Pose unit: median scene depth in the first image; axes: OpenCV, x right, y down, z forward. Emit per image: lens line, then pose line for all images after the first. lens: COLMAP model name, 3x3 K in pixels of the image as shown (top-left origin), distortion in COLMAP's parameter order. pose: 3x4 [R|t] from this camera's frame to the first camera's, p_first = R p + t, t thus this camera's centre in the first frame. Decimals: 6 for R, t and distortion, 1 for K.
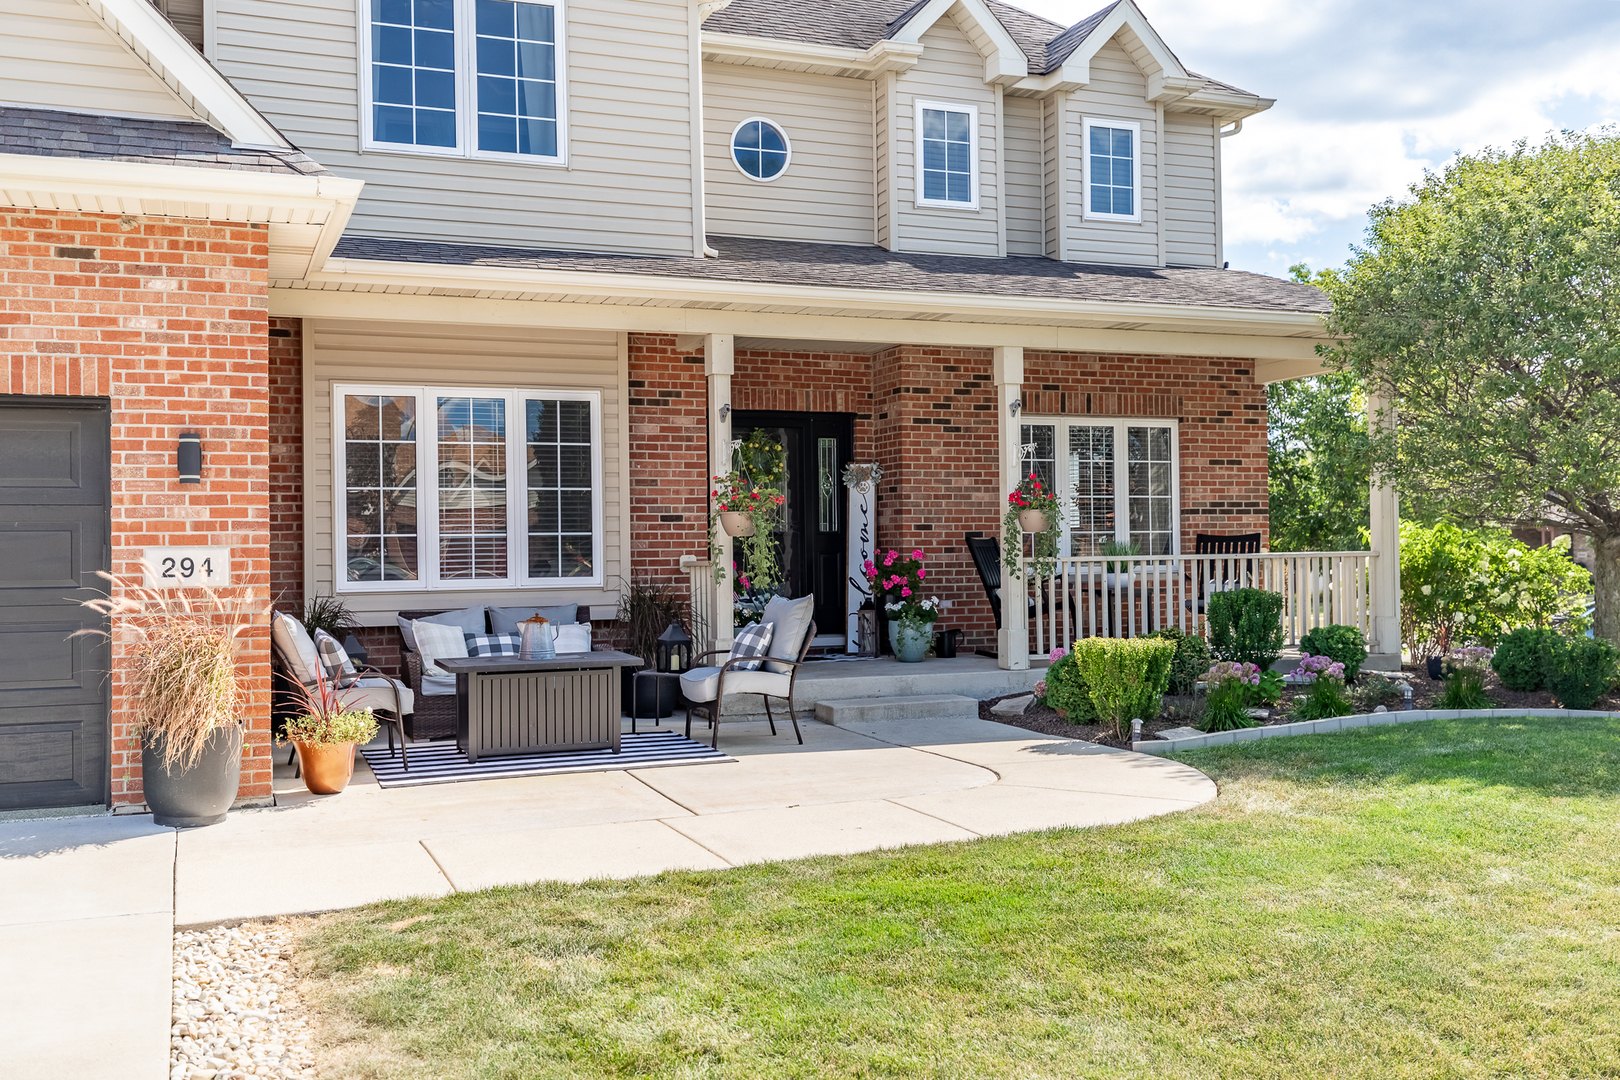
lens RADIAL K [[1540.8, 0, 810.0], [0, 1540.8, 540.0], [0, 0, 1]] dist [0.038818, -0.010982]
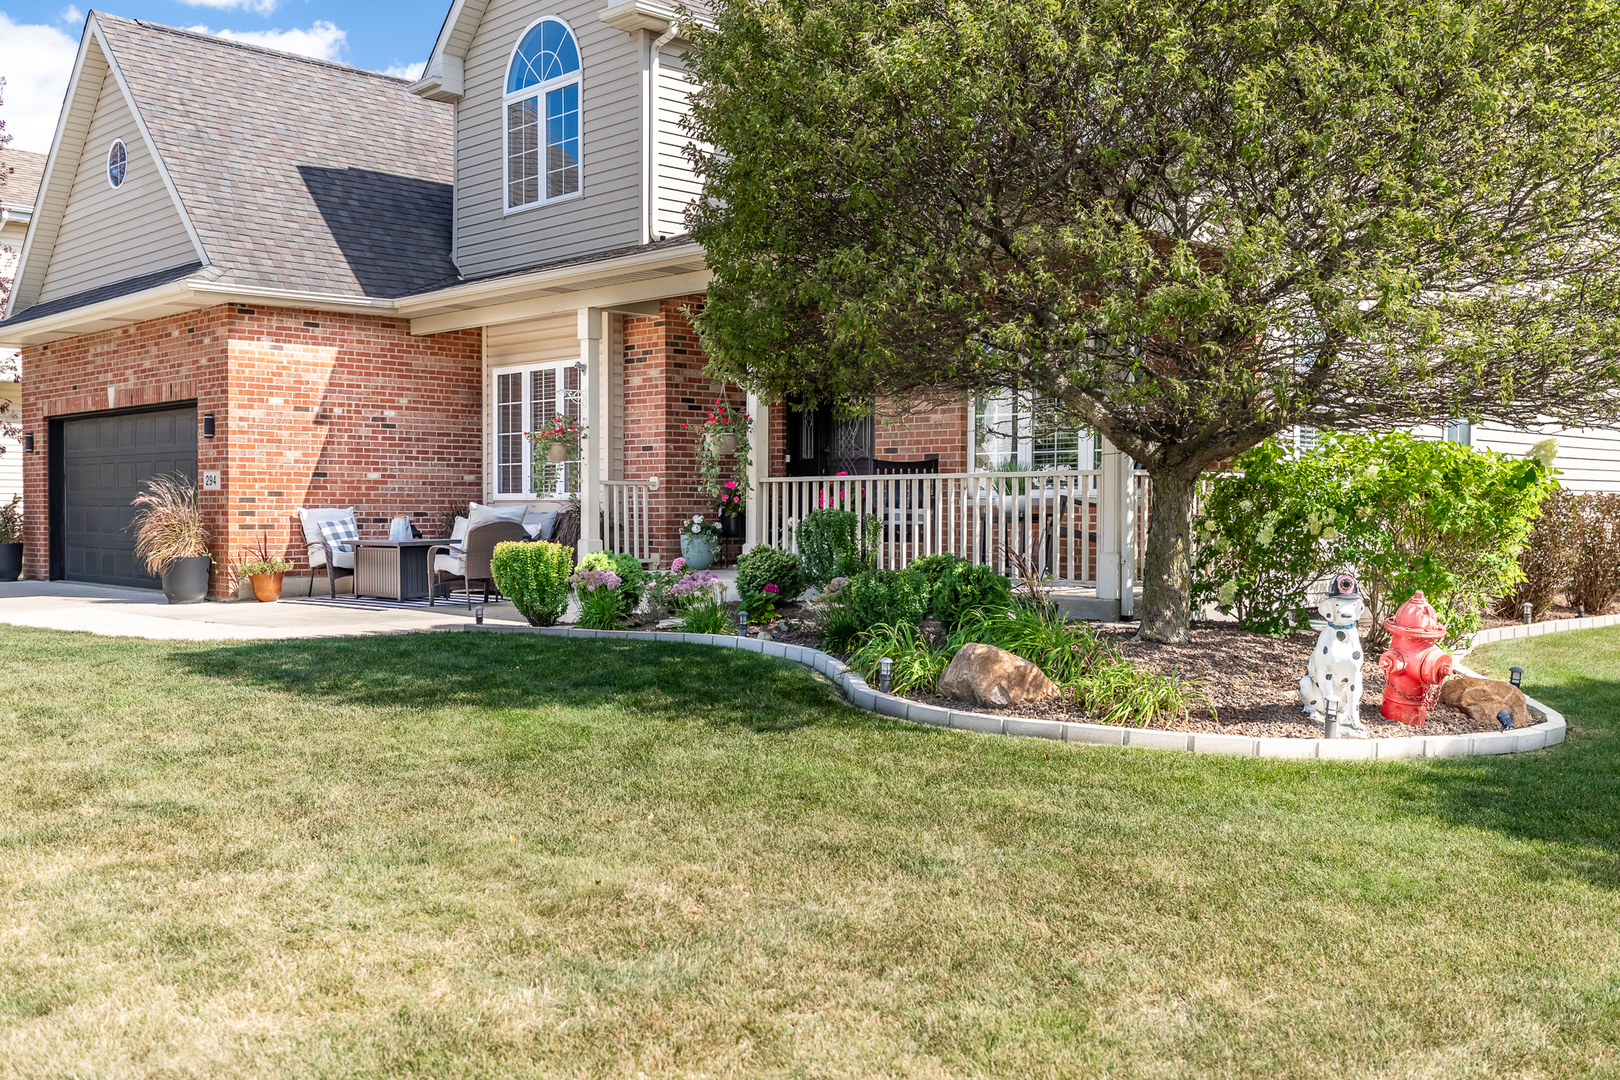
lens RADIAL K [[1540.8, 0, 810.0], [0, 1540.8, 540.0], [0, 0, 1]] dist [0.038818, -0.010982]
pose [[0.382370, 0.035082, -0.923343, 1.758537], [0.004034, 0.999206, 0.039635, 0.018402], [0.924000, -0.018880, 0.381925, 0.946904]]
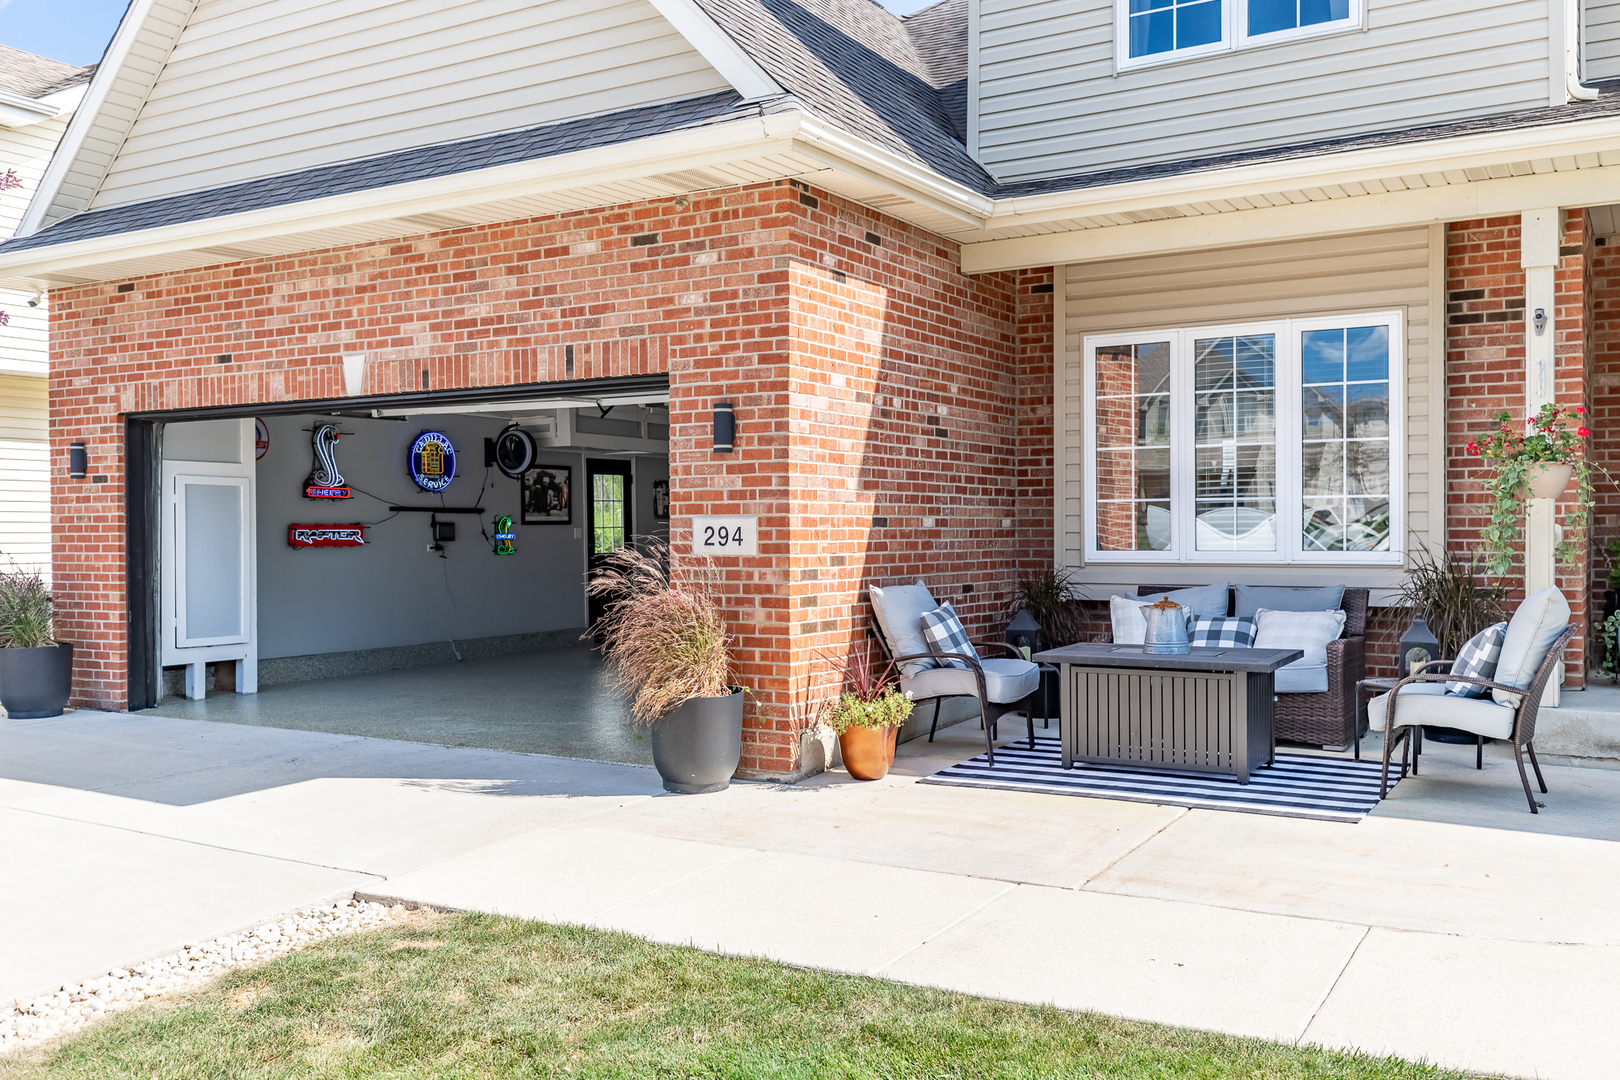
lens RADIAL K [[1417.5, 0, 810.0], [0, 1417.5, 540.0], [0, 0, 1]] dist [0.045948, -0.007429]
pose [[0.613126, 0.018712, -0.789763, 0.362464], [0.005725, 0.999588, 0.028128, -0.005463], [0.789964, -0.021767, 0.612767, 0.475815]]
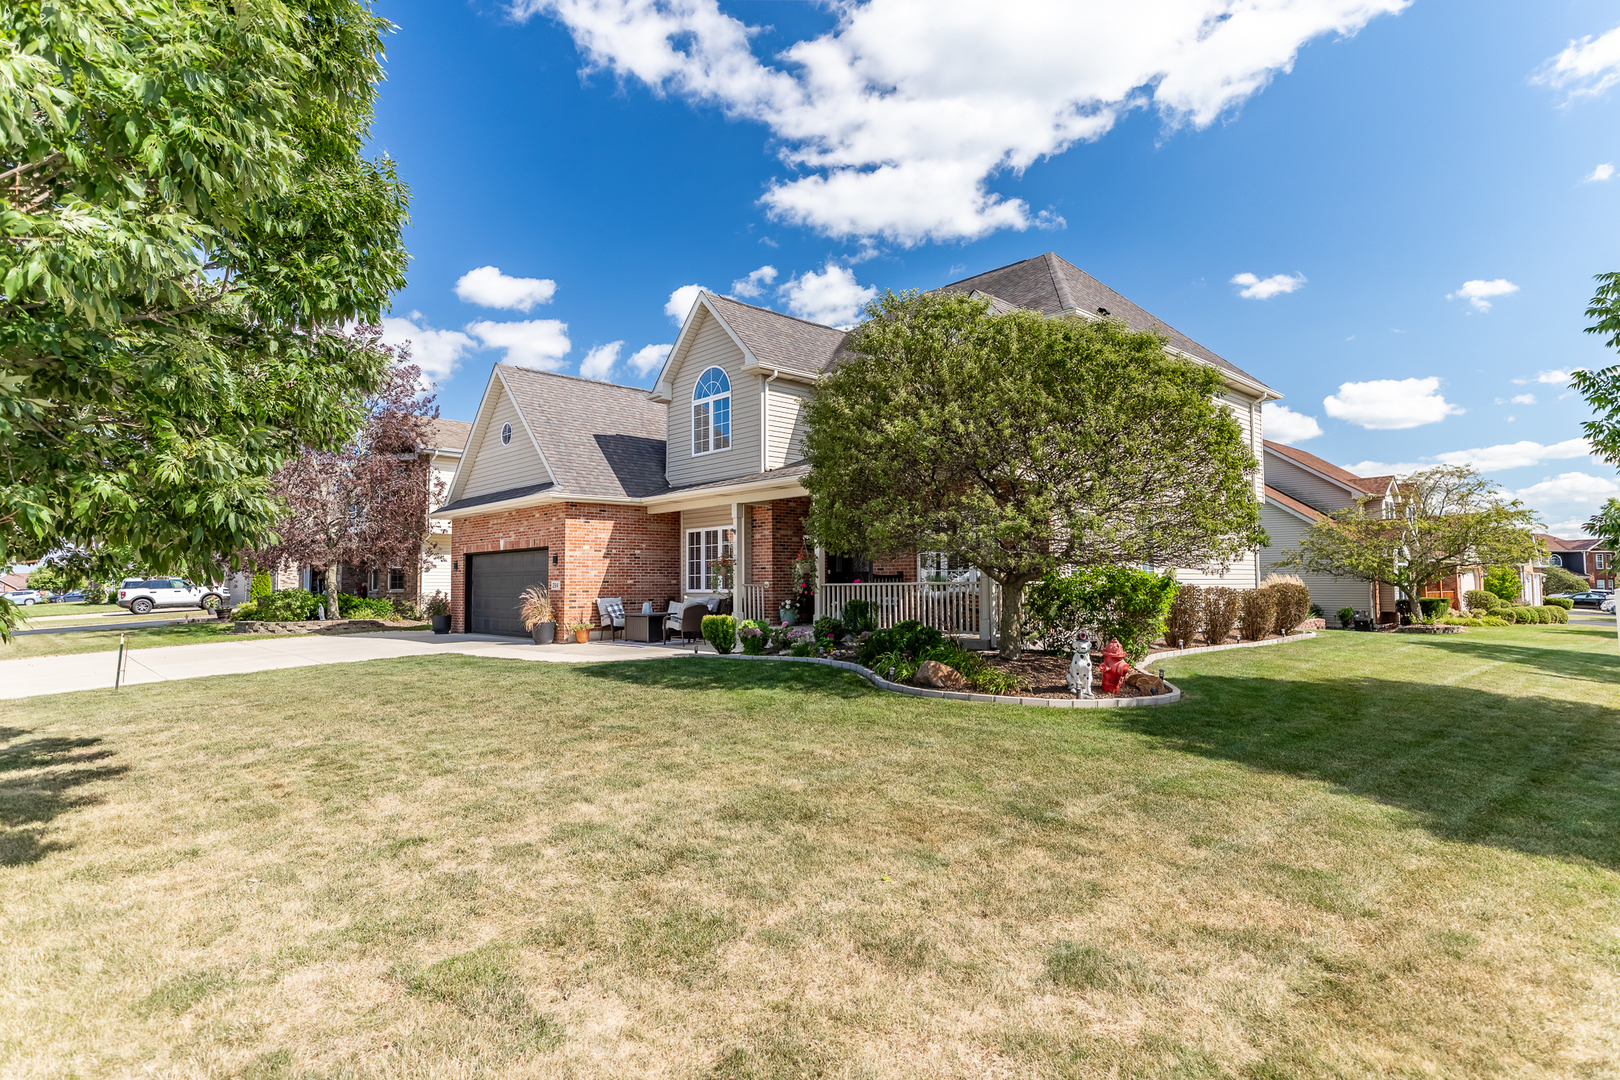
lens RADIAL K [[850.5, 0, 810.0], [0, 850.5, 540.0], [0, 0, 1]] dist [0.039690, 0.000067]
pose [[0.374364, -0.037041, -0.926542, 2.023447], [0.013594, 0.999314, -0.034458, -0.016414], [0.927182, 0.000305, 0.374611, 0.769880]]
